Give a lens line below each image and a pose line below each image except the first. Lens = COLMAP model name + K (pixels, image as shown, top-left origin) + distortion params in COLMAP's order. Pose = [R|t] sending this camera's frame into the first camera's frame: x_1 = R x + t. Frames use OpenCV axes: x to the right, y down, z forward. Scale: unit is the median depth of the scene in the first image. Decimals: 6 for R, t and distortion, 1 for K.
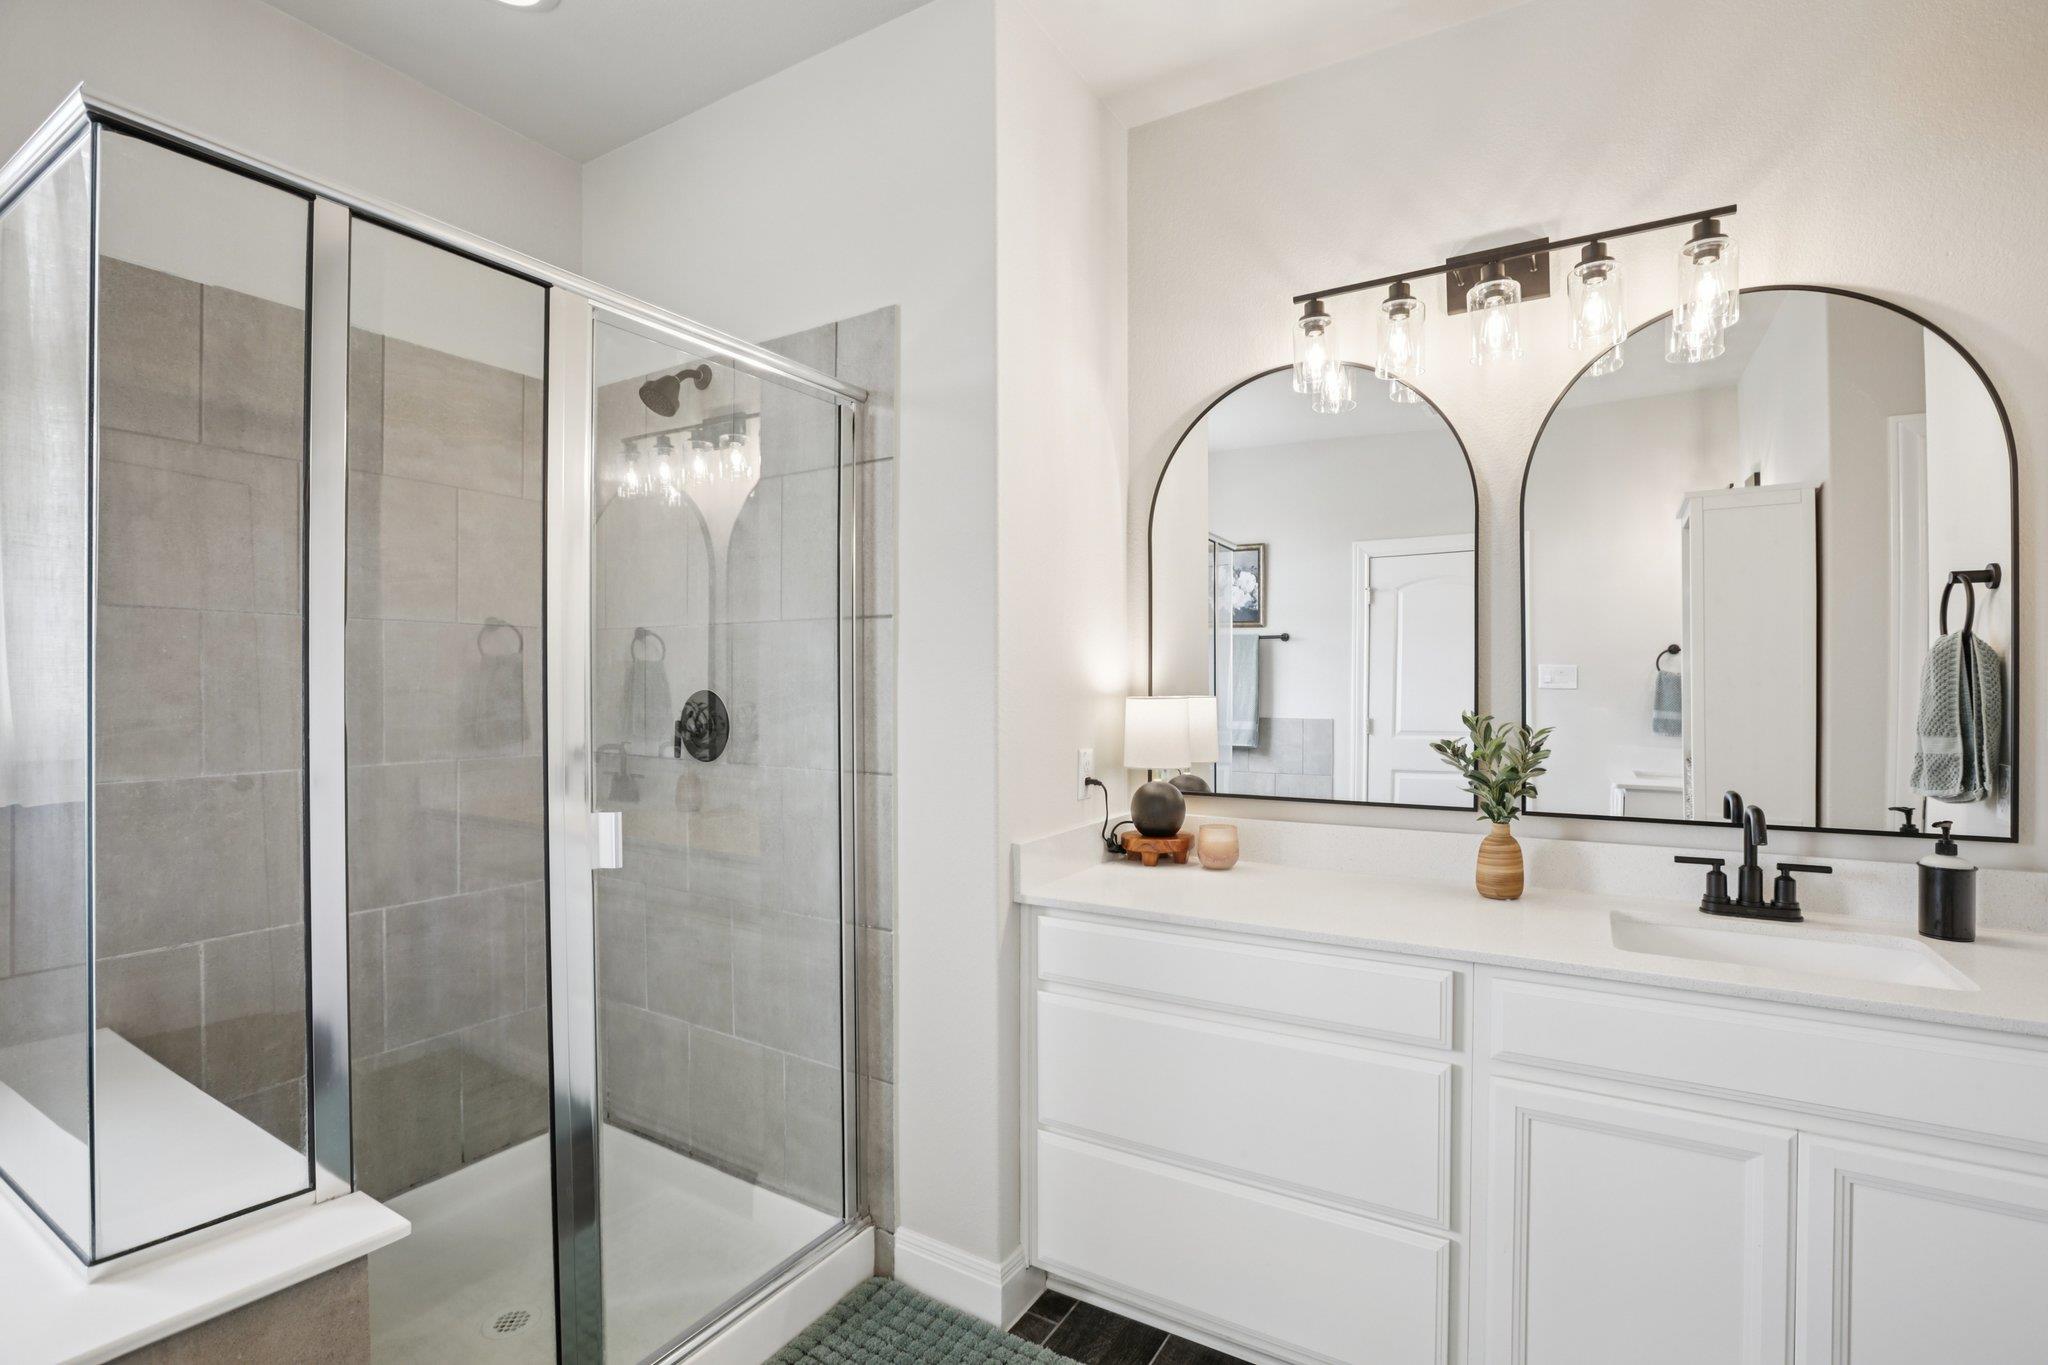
lens RADIAL K [[933.7, 0, 1037.6], [0, 933.7, 688.9], [0, 0, 1]] dist [-0.050941, 0.016404]
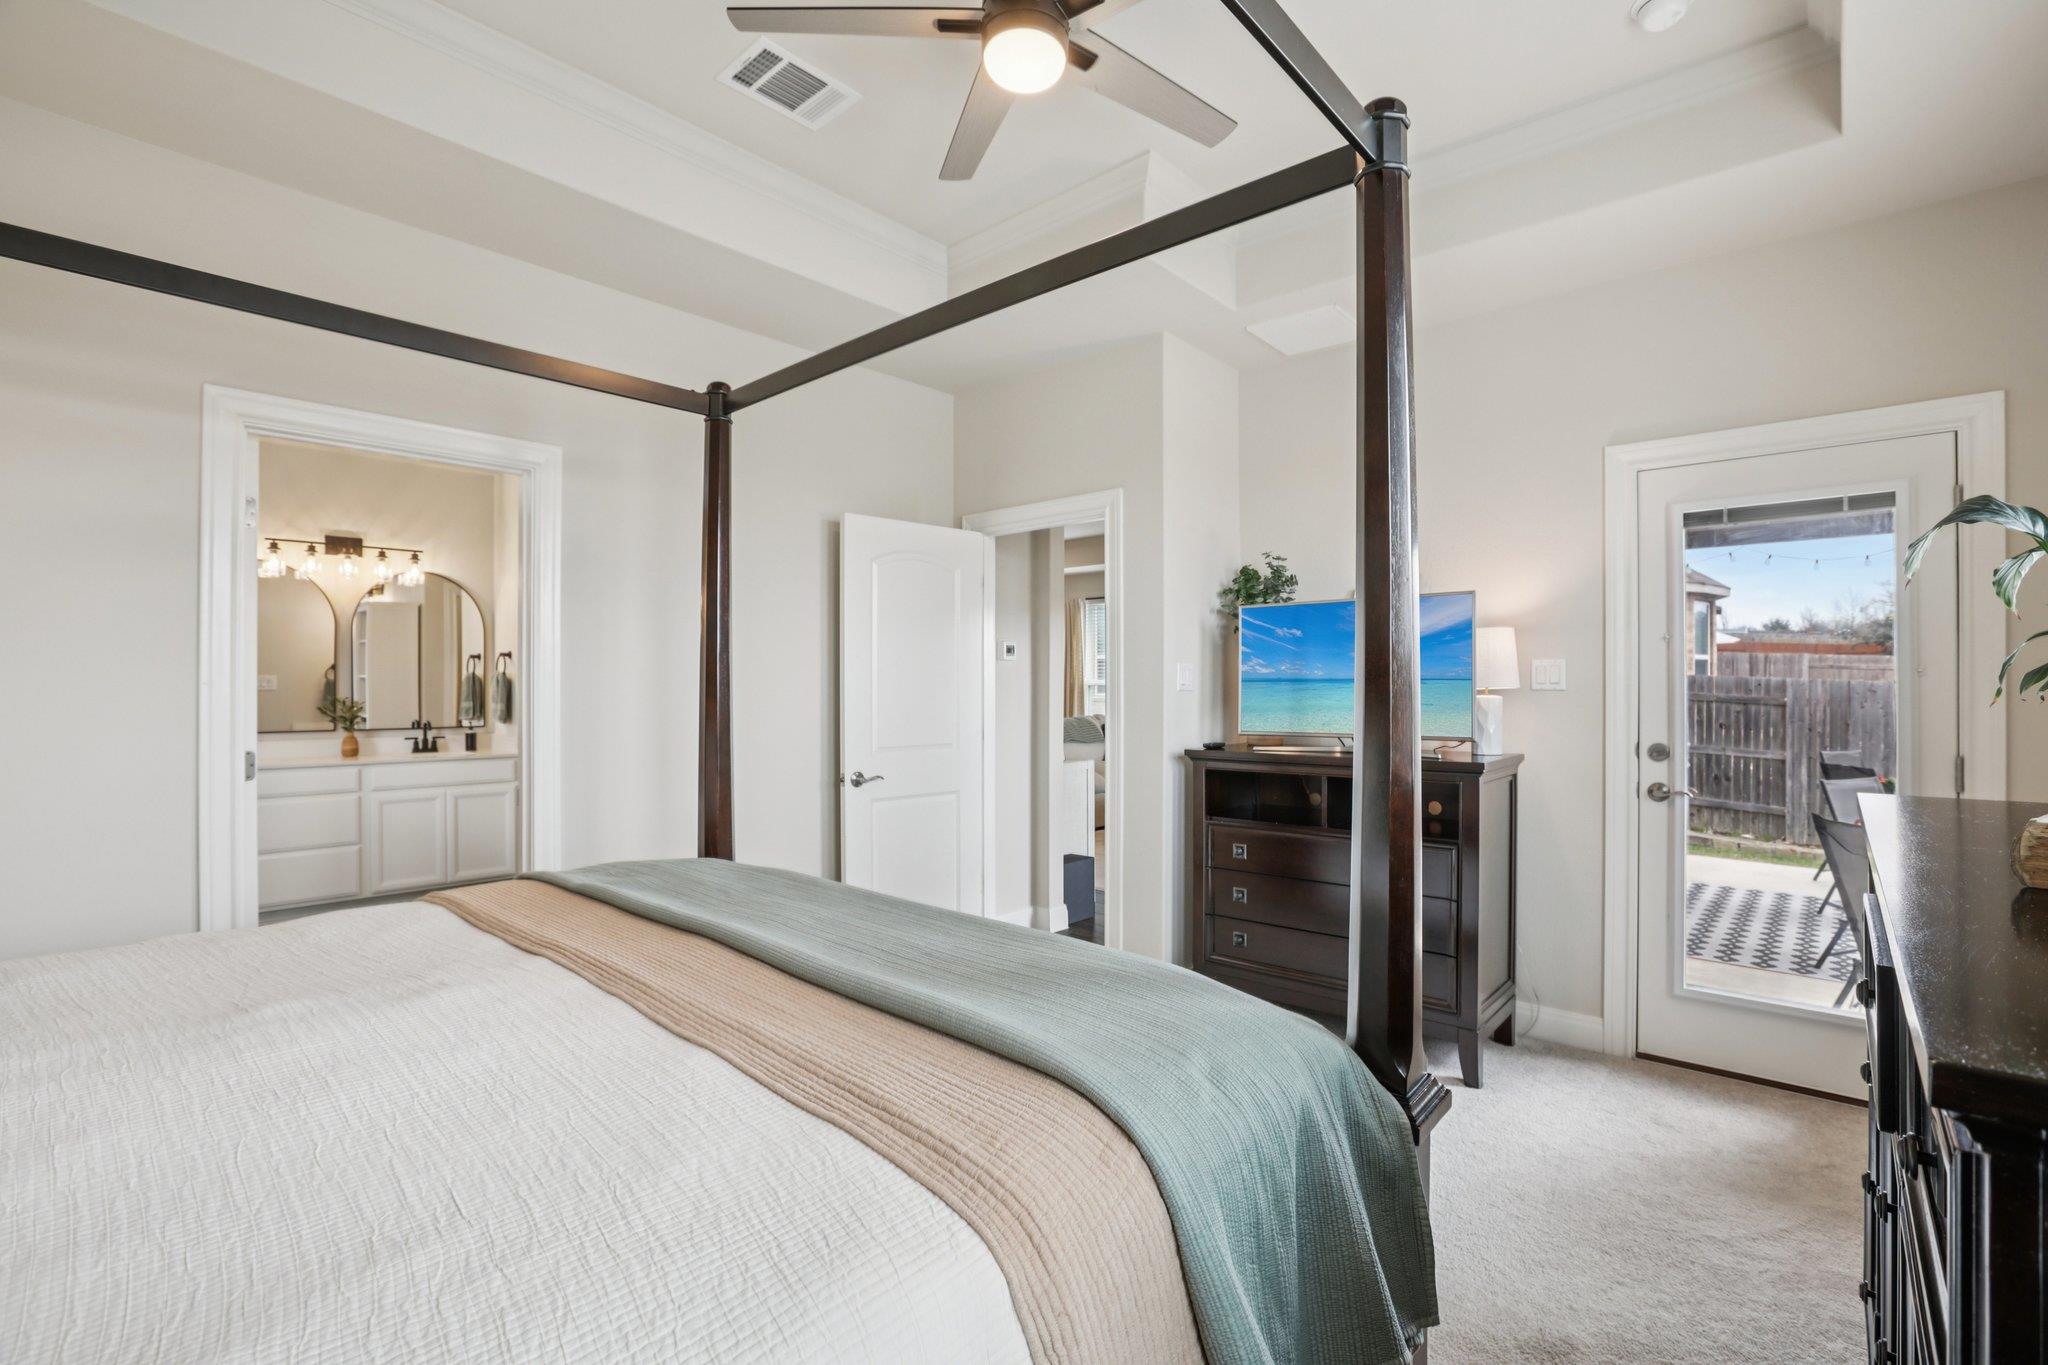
lens RADIAL K [[933.7, 0, 1037.6], [0, 933.7, 688.9], [0, 0, 1]] dist [-0.050941, 0.016404]
pose [[0.198677, 0.000262, 0.980065, -2.129190], [0.000626, 1.000000, -0.000394, 0.004275], [-0.980065, 0.000691, 0.198676, -1.949860]]
